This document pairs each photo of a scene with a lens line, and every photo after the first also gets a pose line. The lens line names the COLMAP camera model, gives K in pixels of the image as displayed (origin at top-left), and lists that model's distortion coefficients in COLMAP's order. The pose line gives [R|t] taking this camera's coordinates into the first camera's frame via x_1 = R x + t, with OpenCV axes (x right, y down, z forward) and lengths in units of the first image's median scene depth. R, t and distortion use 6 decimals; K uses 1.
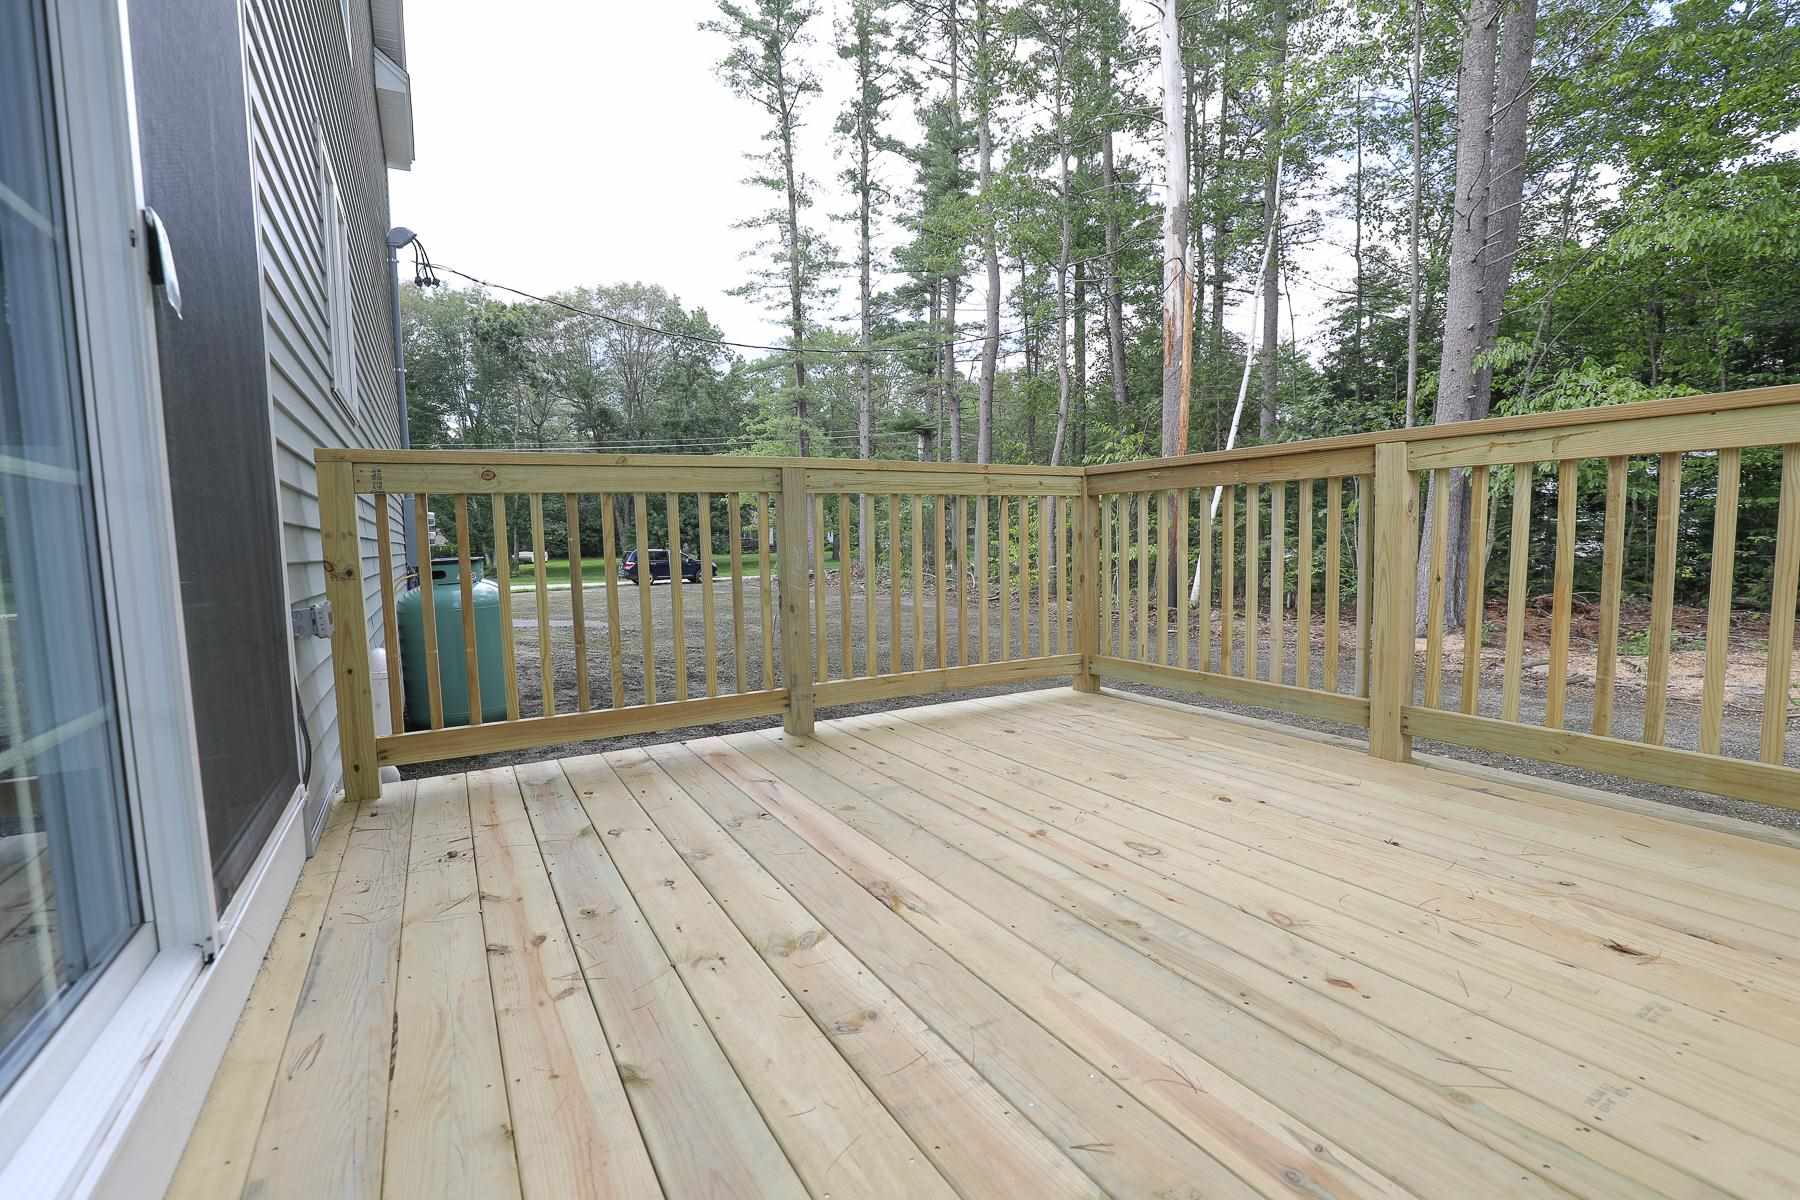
lens RADIAL K [[815.1, 0, 901.0], [0, 815.1, 612.9], [0, 0, 1]] dist [-0.044059, 0.010850]
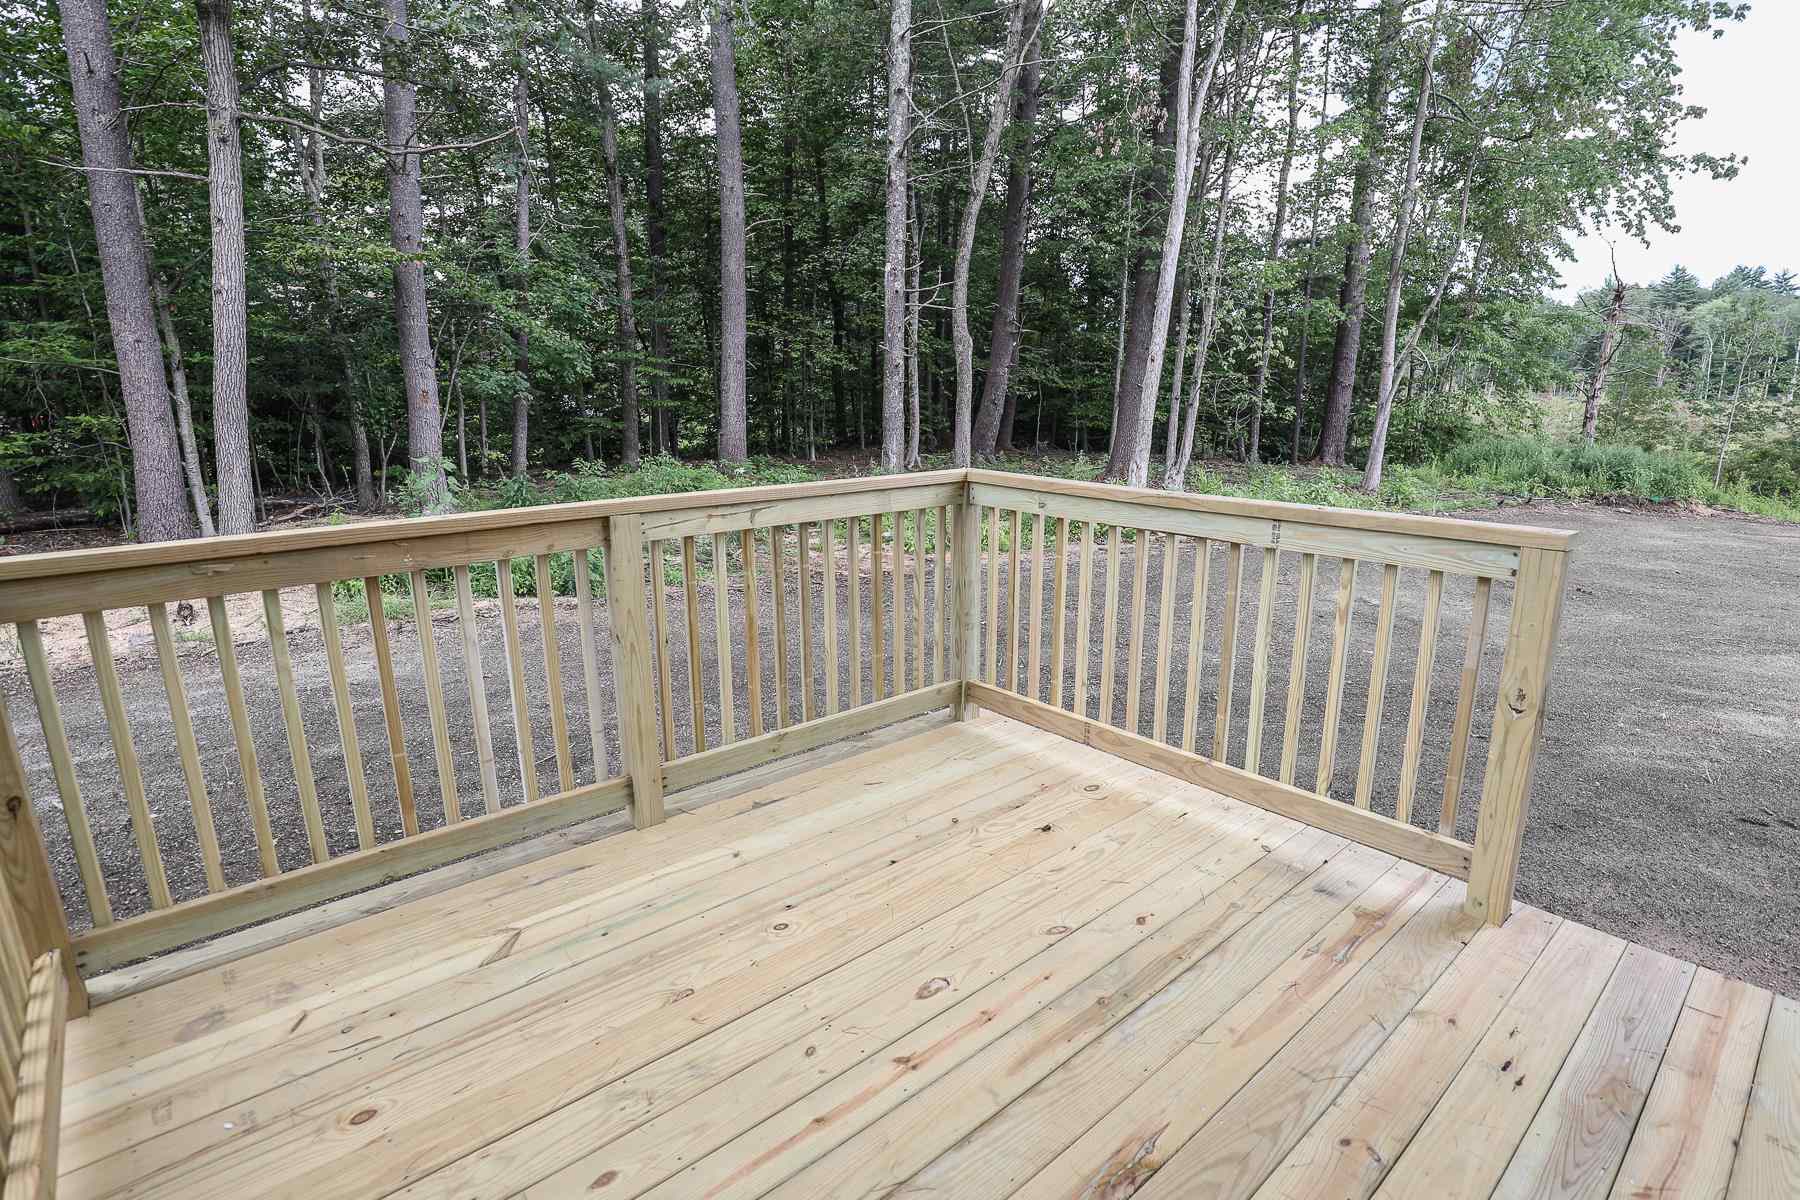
lens RADIAL K [[913.5, 0, 907.5], [0, 913.5, 611.8], [0, 0, 1]] dist [-0.023805, 0.000285]
pose [[-0.204725, -0.216645, 0.954543, -0.624316], [0.100309, 0.965420, 0.240628, -0.403390], [-0.973666, 0.145012, -0.175914, 1.084776]]
